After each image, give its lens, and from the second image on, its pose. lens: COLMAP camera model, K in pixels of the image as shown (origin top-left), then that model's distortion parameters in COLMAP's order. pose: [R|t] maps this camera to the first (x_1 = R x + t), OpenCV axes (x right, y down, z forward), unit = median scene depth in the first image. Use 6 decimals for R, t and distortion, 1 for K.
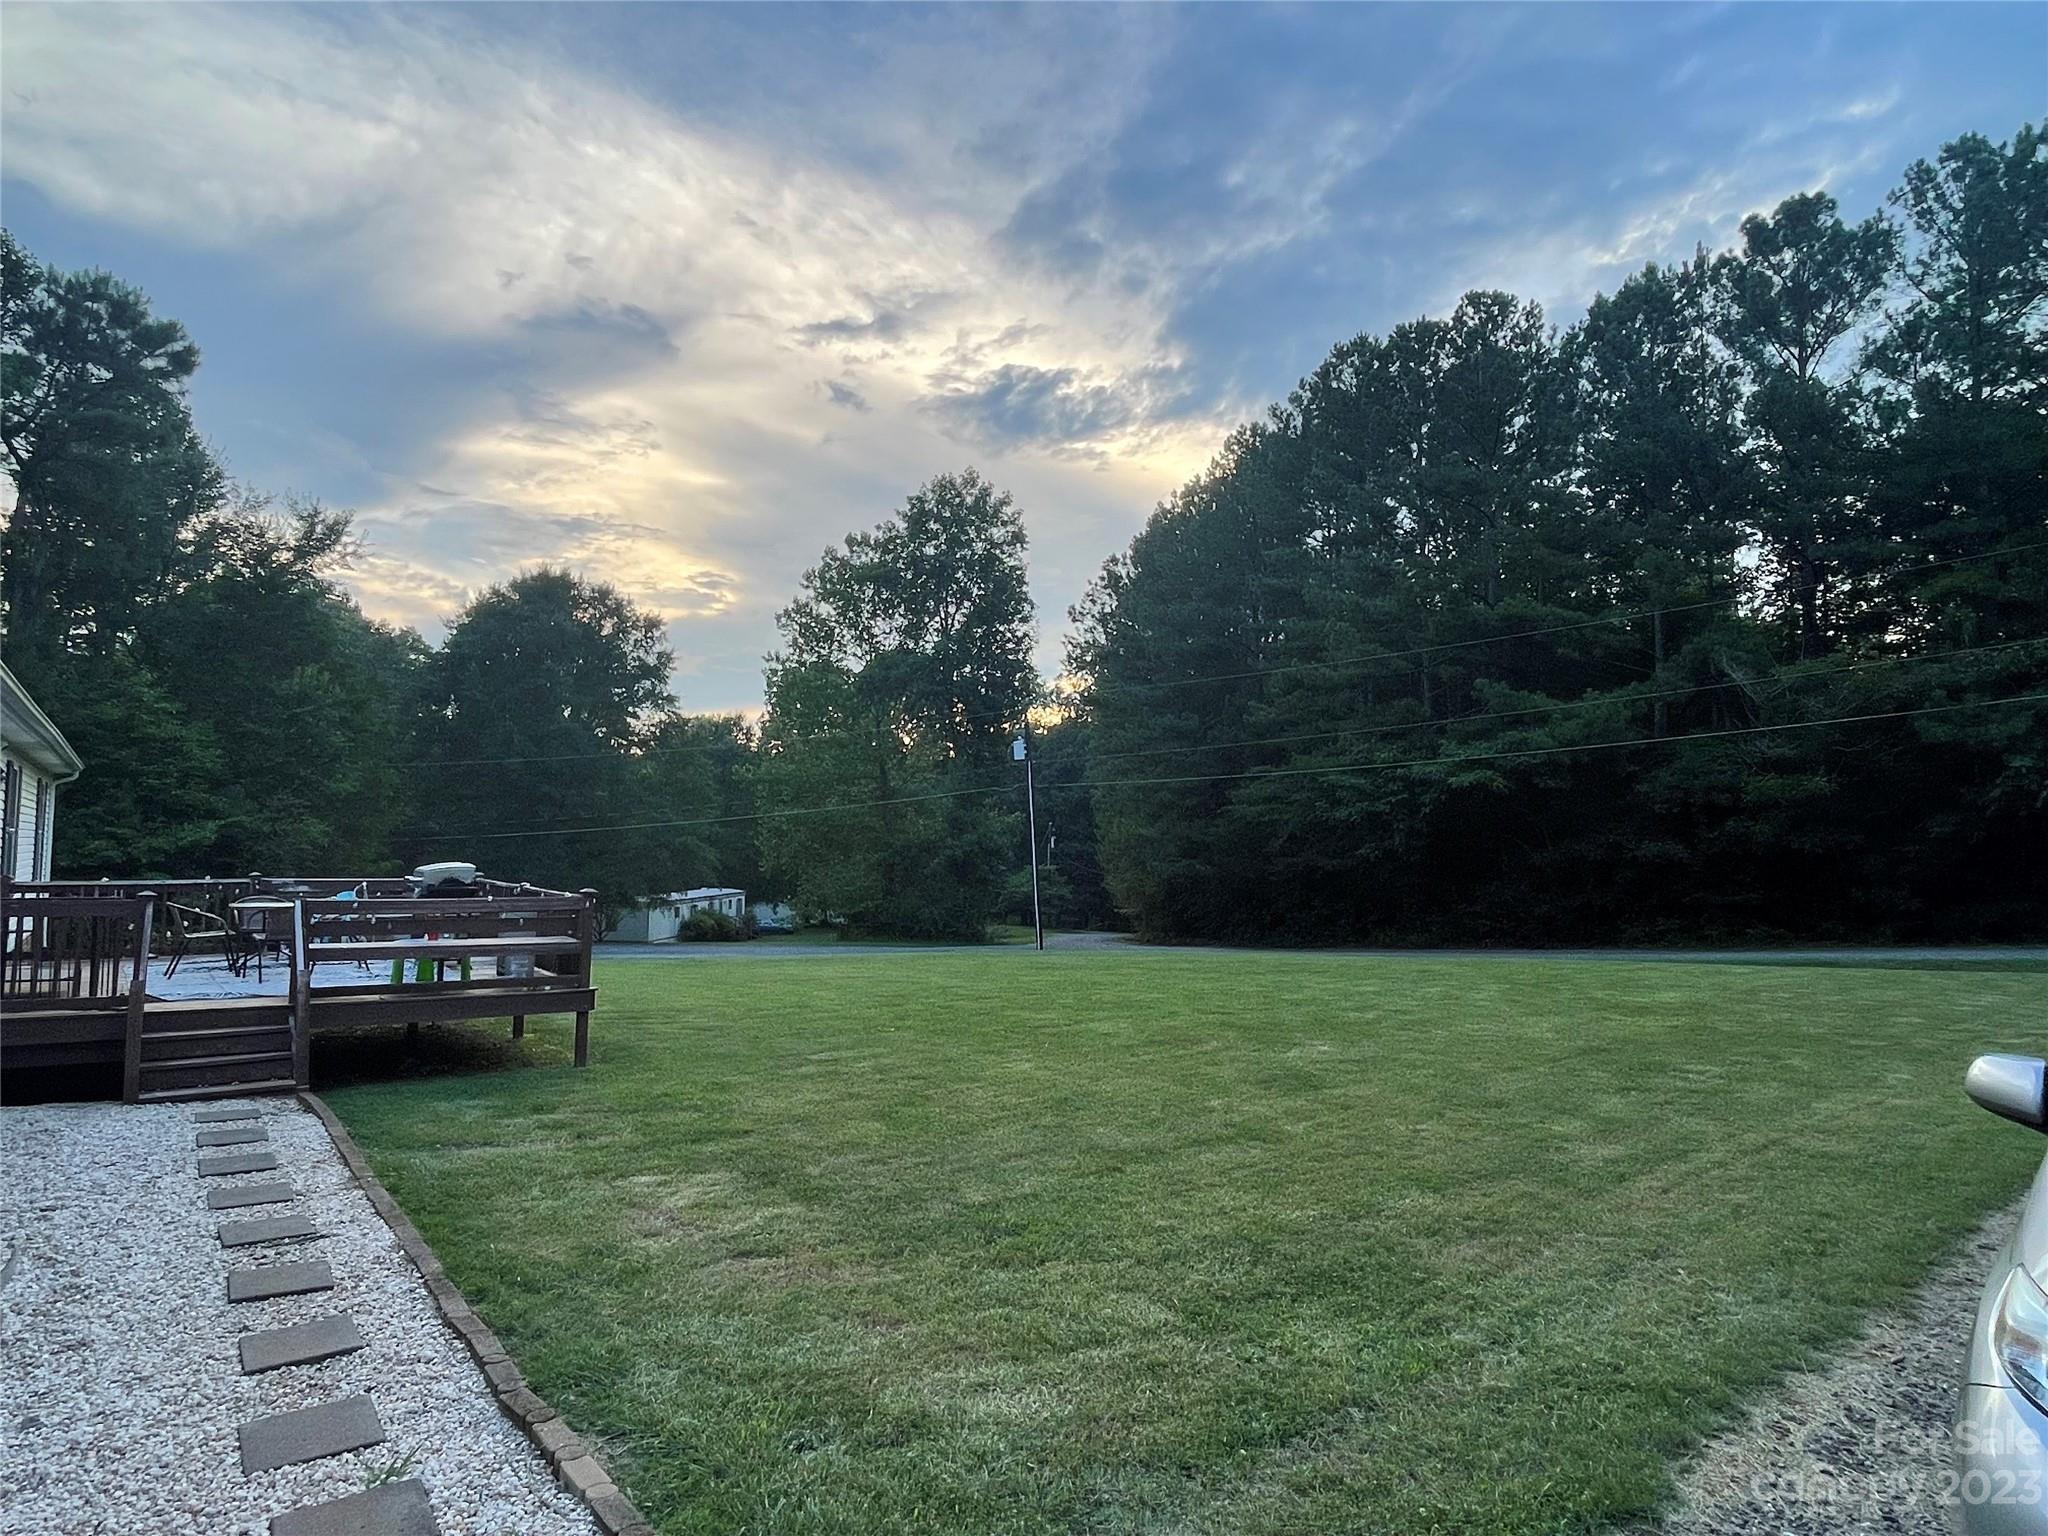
lens RADIAL K [[1213.9, 0, 1024.0], [0, 1213.9, 768.0], [0, 0, 1]] dist [0.177086, 0.019705]
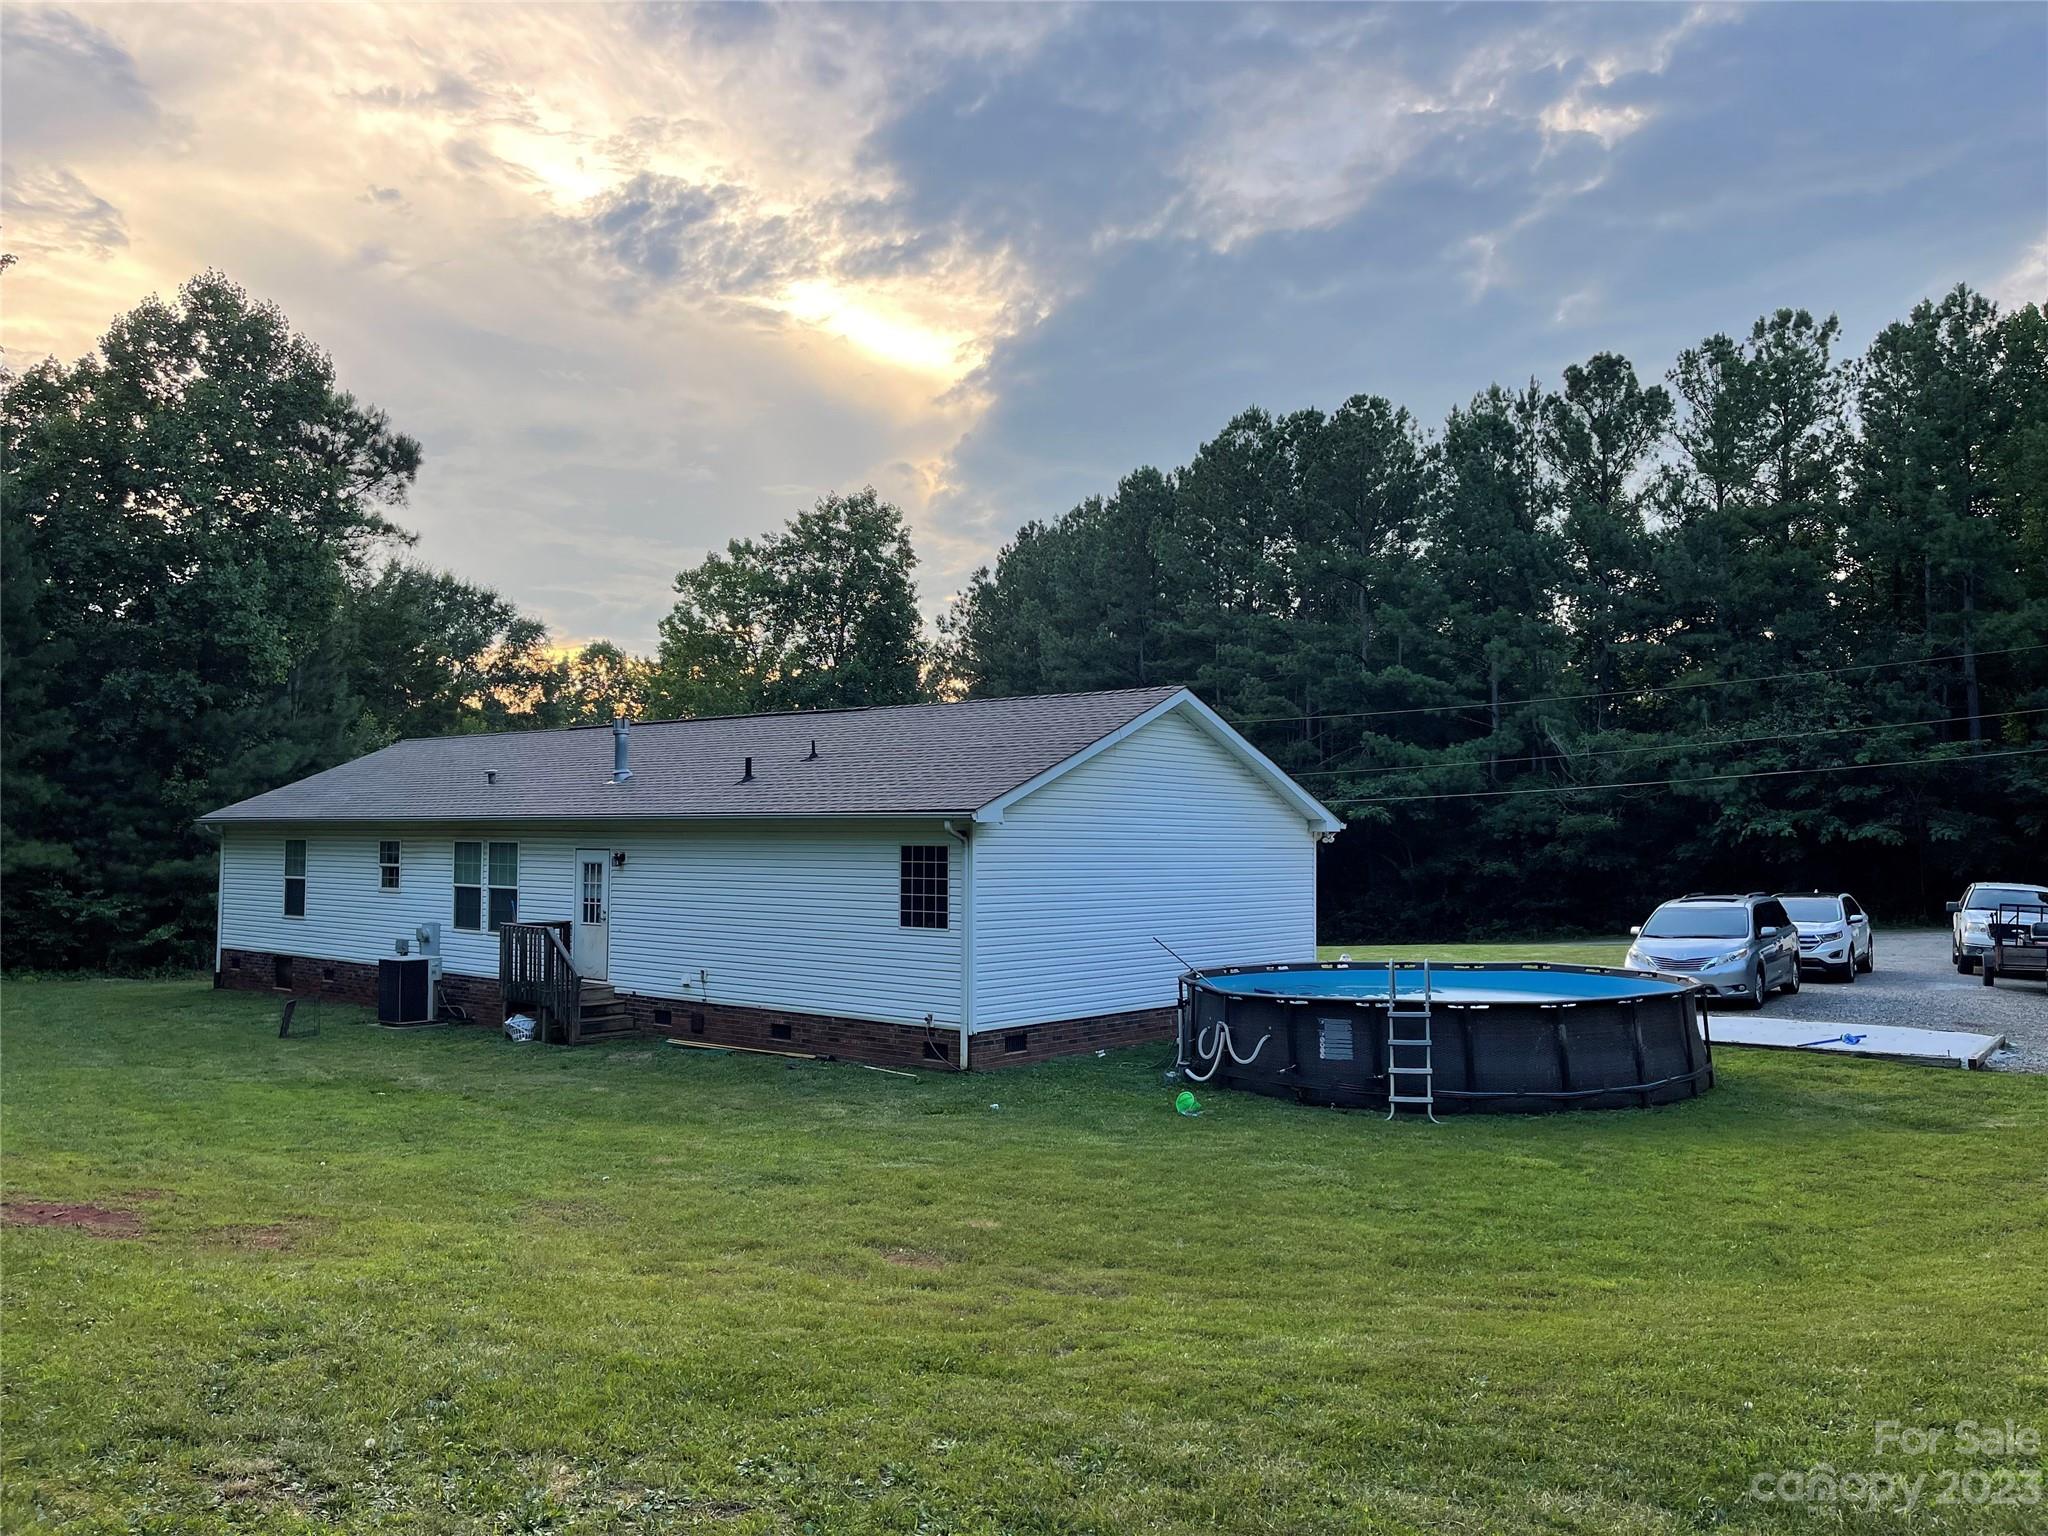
lens RADIAL K [[1556.1, 0, 1017.3], [0, 1556.1, 782.3], [0, 0, 1]] dist [0.567004, 0.000531]
pose [[0.978879, 0.009610, 0.204213, -0.305642], [-0.014003, 0.999700, 0.020077, -0.046774], [-0.203959, -0.022512, 0.978721, -0.507852]]
